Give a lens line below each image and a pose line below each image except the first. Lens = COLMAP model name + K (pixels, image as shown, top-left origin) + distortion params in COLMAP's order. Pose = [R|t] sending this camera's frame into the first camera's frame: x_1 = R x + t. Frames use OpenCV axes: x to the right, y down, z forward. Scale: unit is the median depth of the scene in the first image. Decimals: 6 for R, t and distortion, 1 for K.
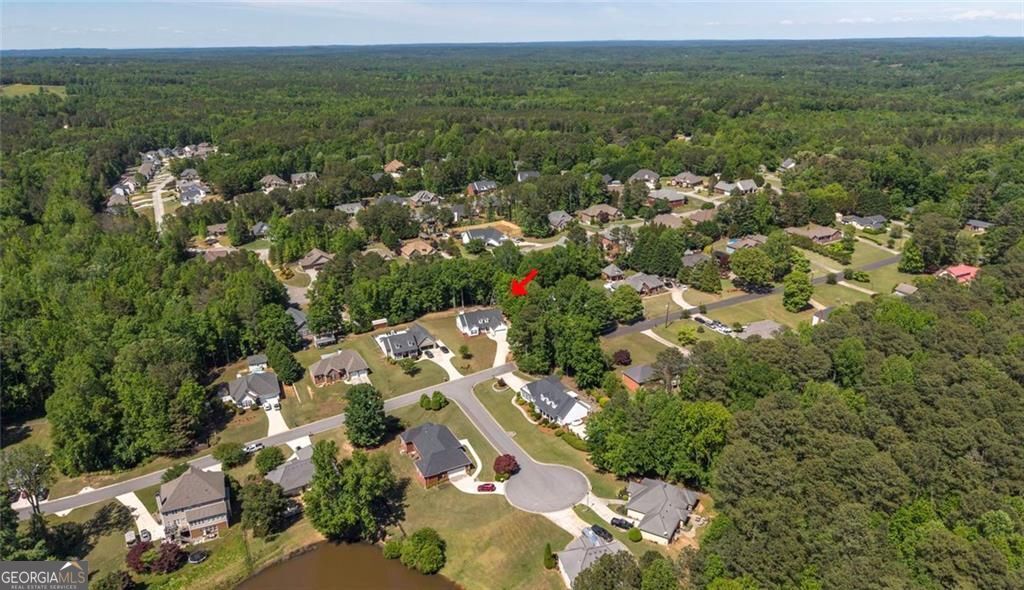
lens RADIAL K [[706.4, 0, 517.3], [0, 706.4, 294.3], [0, 0, 1]] dist [0.002609, -0.004882]
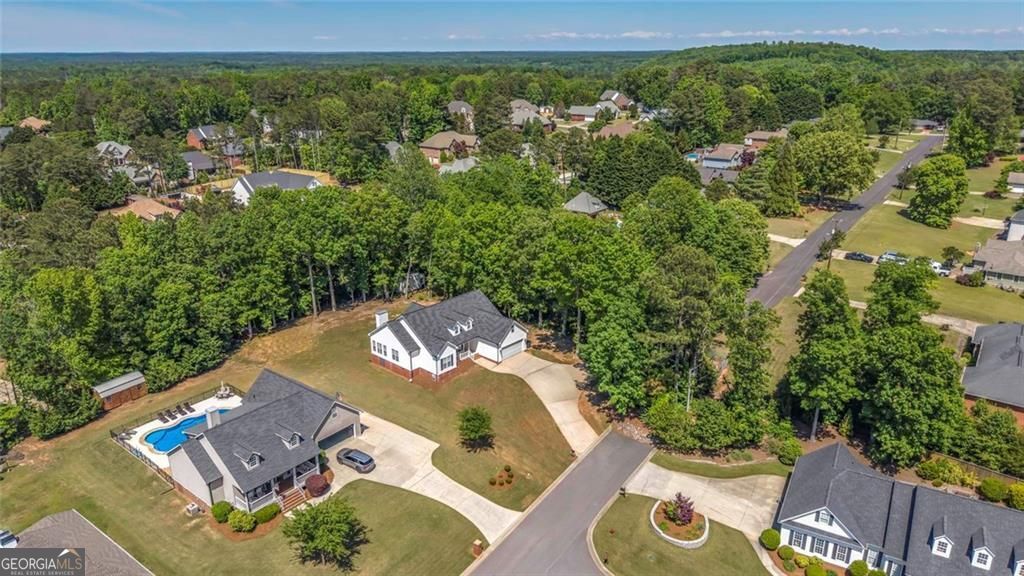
lens RADIAL K [[679.0, 0, 503.6], [0, 679.0, 290.0], [0, 0, 1]] dist [0.018791, -0.028354]
pose [[0.895259, -0.133489, 0.425079, -0.165697], [0.140101, 0.990011, 0.015830, 0.014959], [-0.422946, 0.045382, 0.905018, 0.638561]]
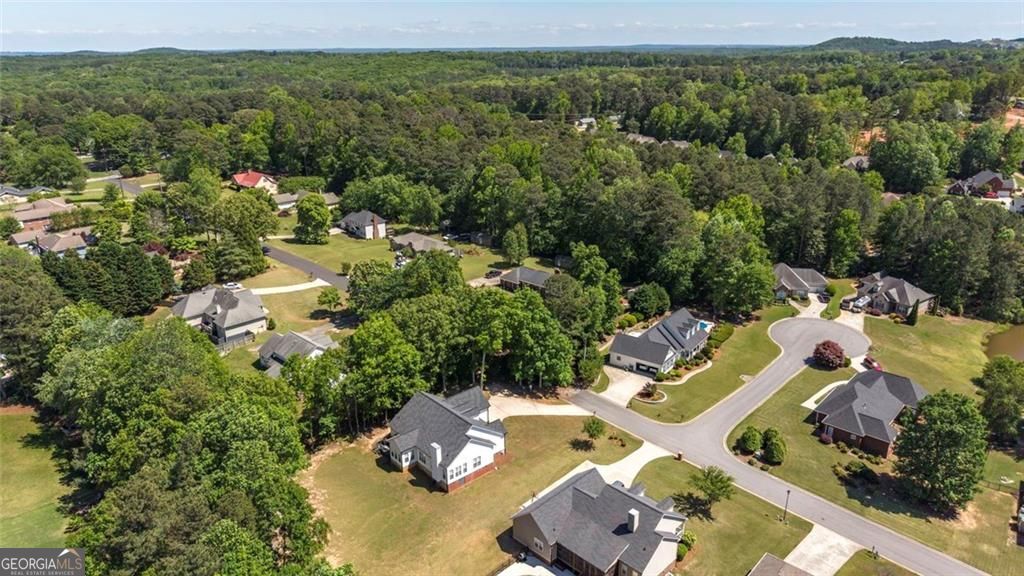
lens RADIAL K [[679.0, 0, 513.1], [0, 679.0, 283.7], [0, 0, 1]] dist [0.018791, -0.028354]
pose [[-0.356956, -0.287975, 0.888624, -0.382190], [0.329151, 0.851505, 0.408164, -0.181221], [-0.874209, 0.438189, -0.209163, 0.978900]]
